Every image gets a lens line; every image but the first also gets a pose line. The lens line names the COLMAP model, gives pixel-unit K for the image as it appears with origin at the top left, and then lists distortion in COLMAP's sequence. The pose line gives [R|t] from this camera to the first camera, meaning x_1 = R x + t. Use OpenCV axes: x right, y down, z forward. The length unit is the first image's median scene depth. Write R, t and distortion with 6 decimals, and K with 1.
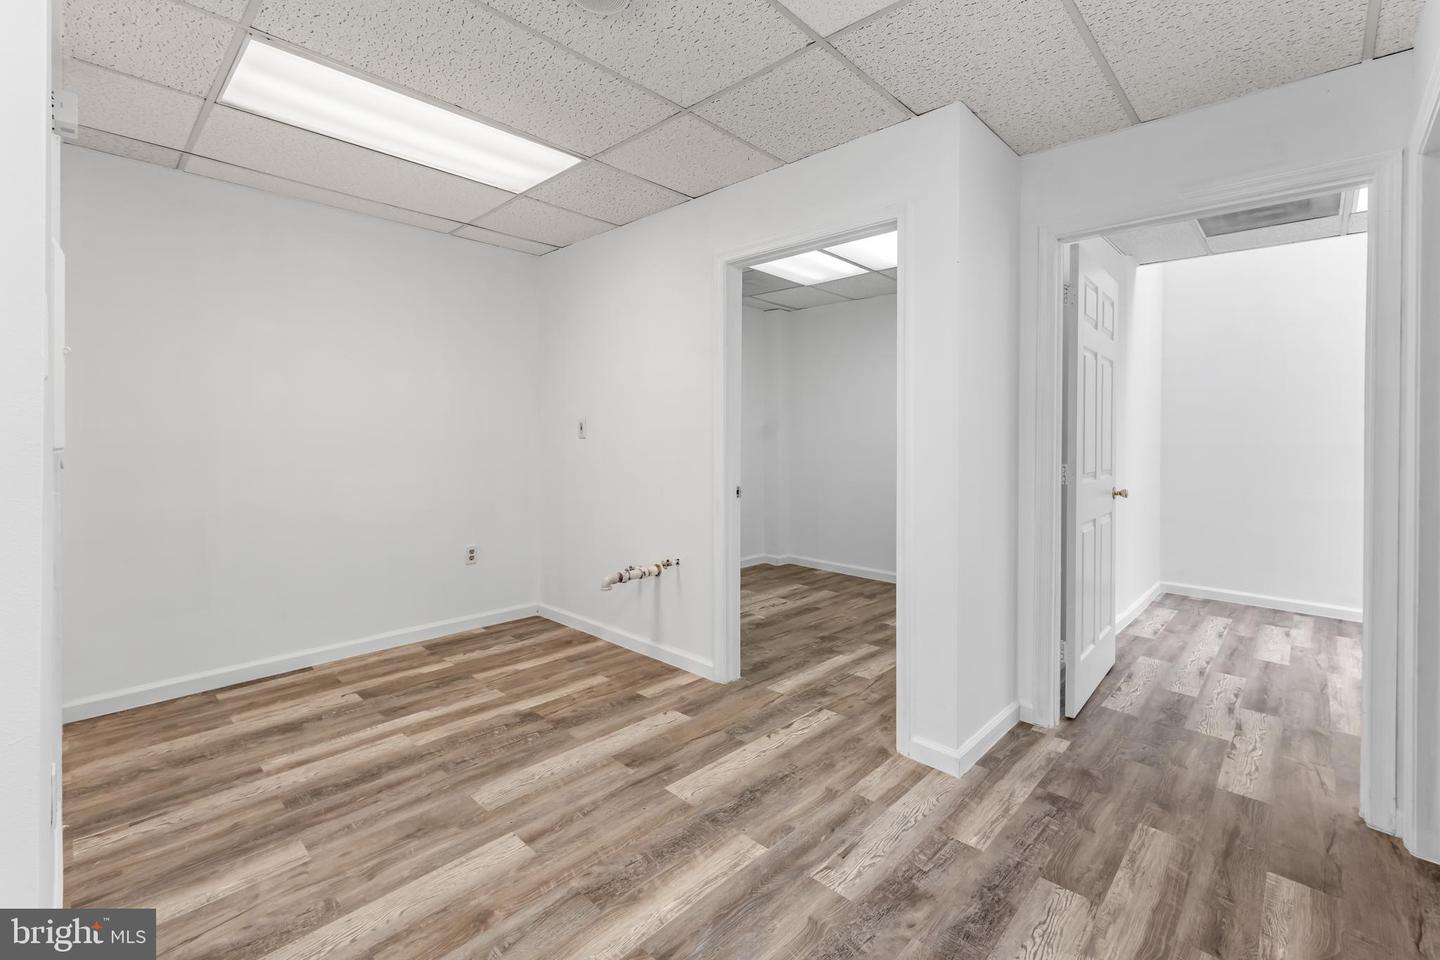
lens RADIAL K [[627.7, 0, 724.6], [0, 627.7, 427.3], [0, 0, 1]] dist [-0.000477, 0.000176]
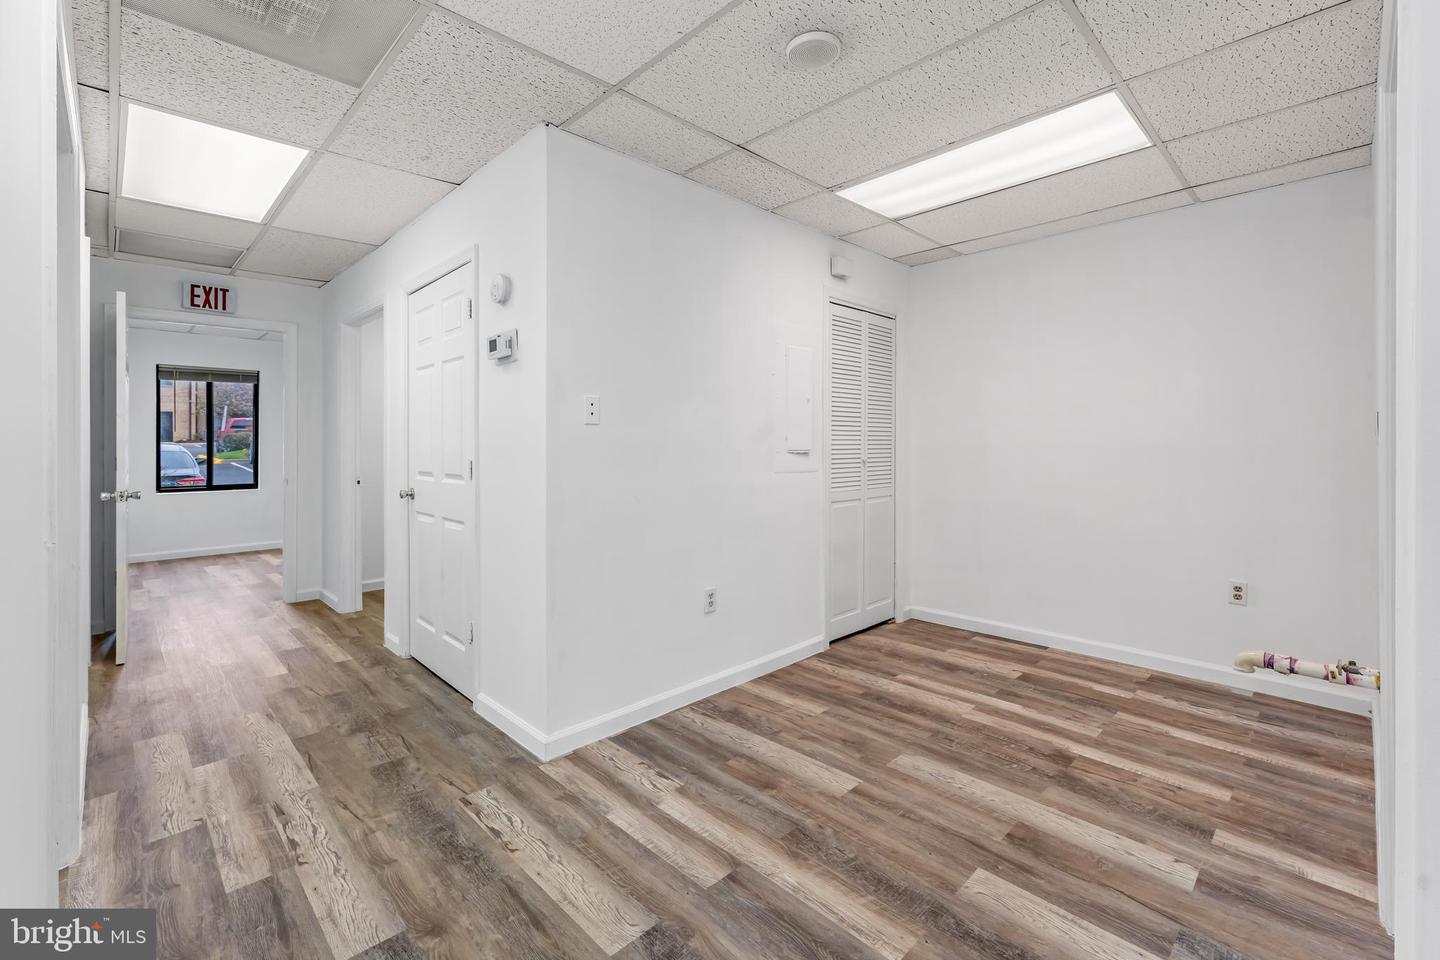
lens RADIAL K [[627.7, 0, 724.6], [0, 627.7, 427.3], [0, 0, 1]] dist [-0.000477, 0.000176]
pose [[-0.039936, -0.027555, -0.998822, 0.642128], [0.013550, 0.999513, -0.028116, 0.013310], [0.999110, -0.014657, -0.039543, 0.600820]]
